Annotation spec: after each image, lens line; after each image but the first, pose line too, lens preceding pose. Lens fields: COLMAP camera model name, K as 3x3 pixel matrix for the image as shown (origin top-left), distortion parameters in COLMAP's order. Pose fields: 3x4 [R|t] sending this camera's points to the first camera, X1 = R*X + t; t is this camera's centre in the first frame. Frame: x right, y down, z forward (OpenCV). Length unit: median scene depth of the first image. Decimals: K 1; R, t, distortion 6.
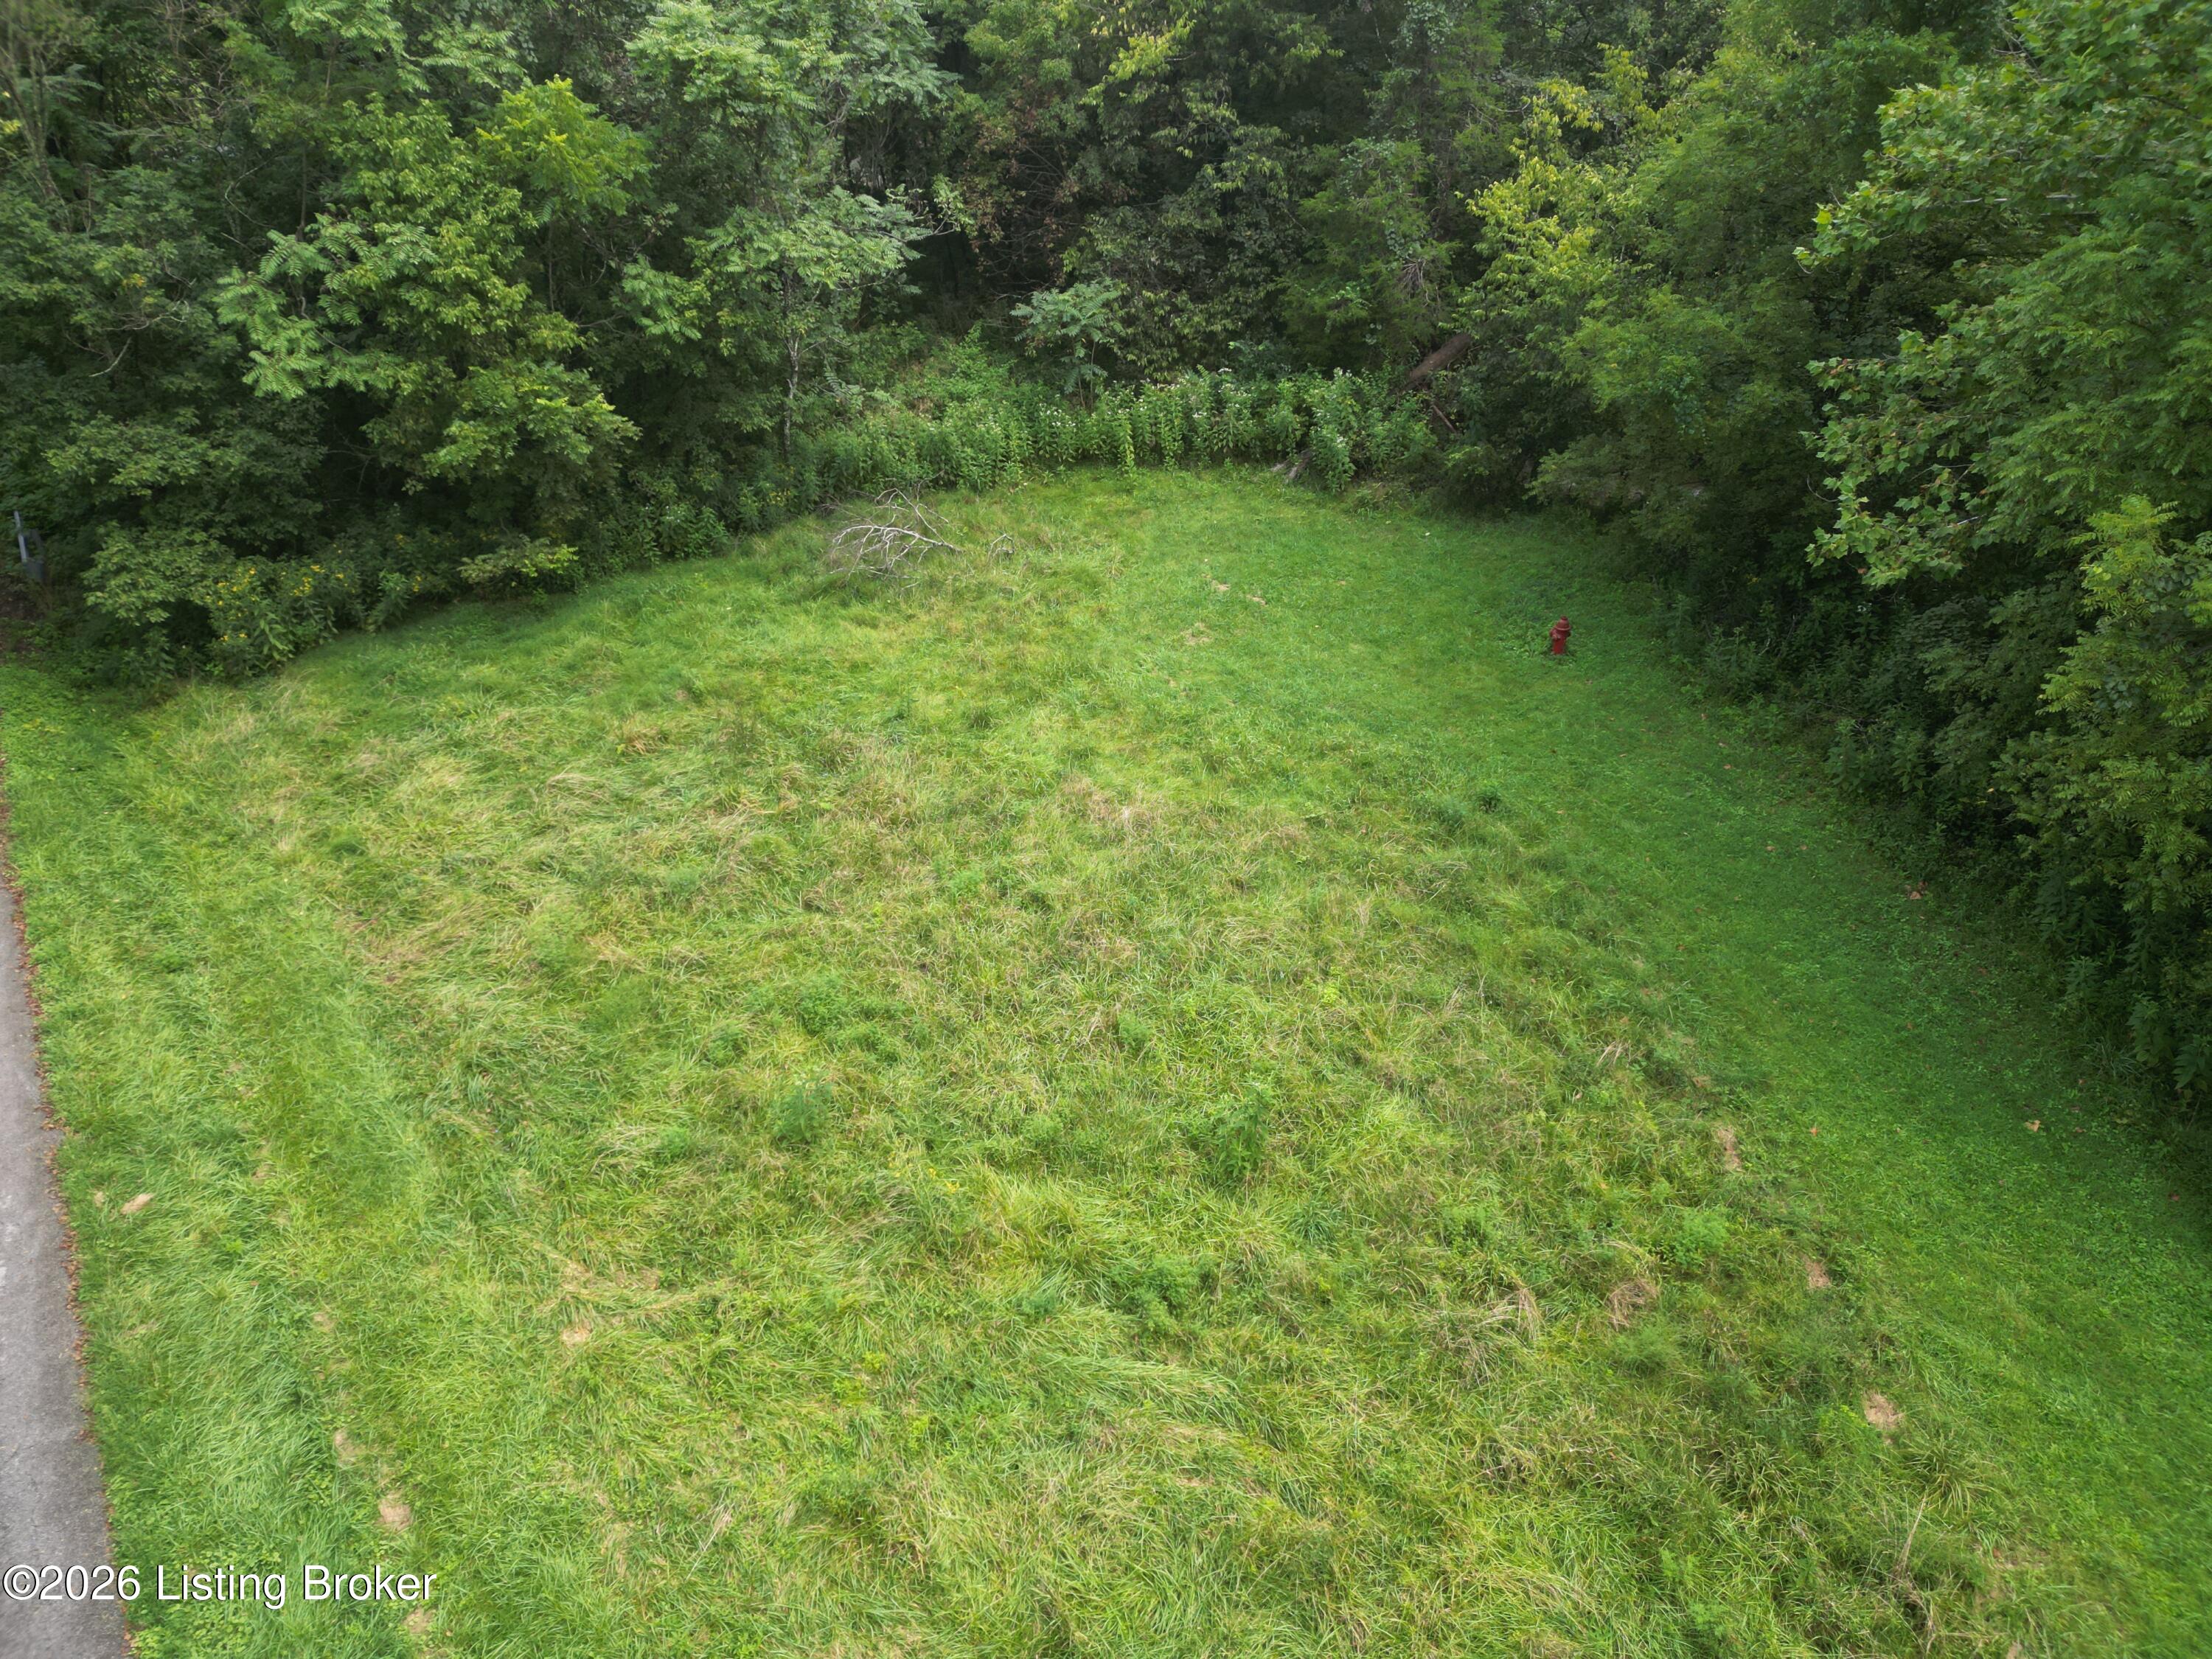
lens RADIAL K [[1543.3, 0, 1102.6], [0, 1543.3, 834.3], [0, 0, 1]] dist [0.080019, -0.076092]
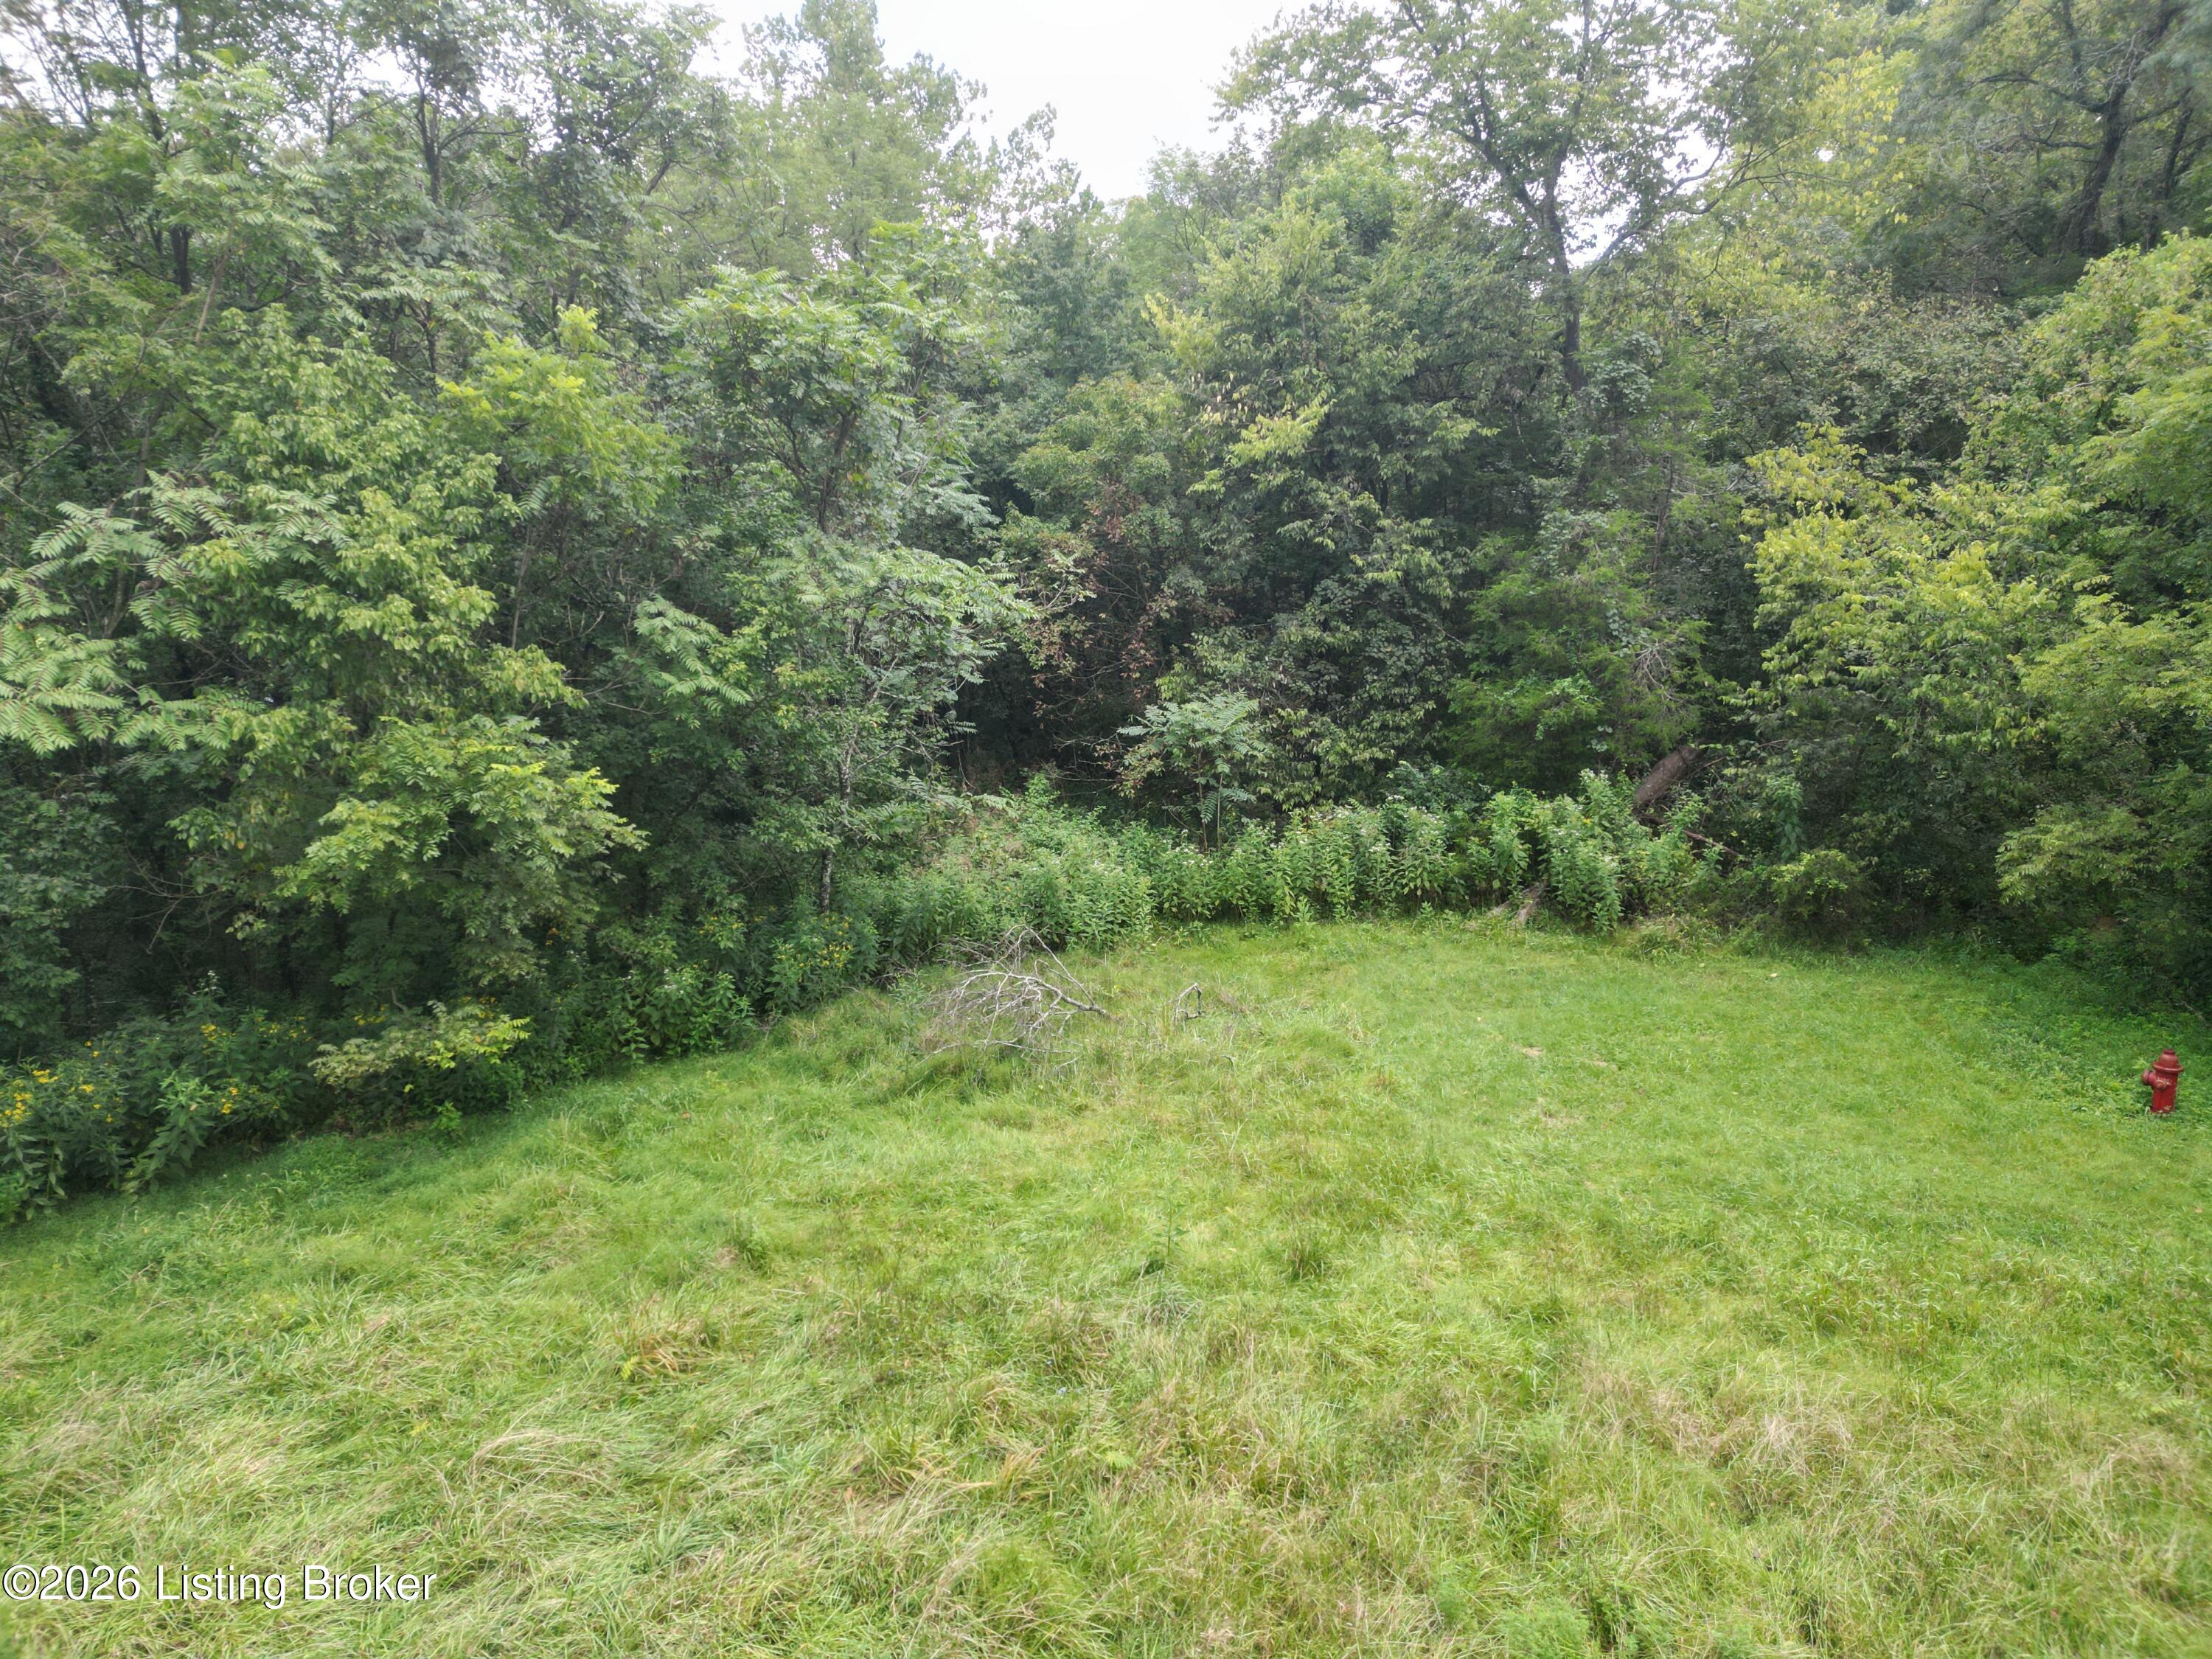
lens RADIAL K [[1543.3, 0, 1102.6], [0, 1543.3, 834.3], [0, 0, 1]] dist [0.080019, -0.076092]
pose [[0.993533, -0.032268, 0.108862, -0.184987], [0.071104, 0.924311, -0.374958, -0.013404], [-0.088523, 0.380274, 0.920628, 0.415568]]
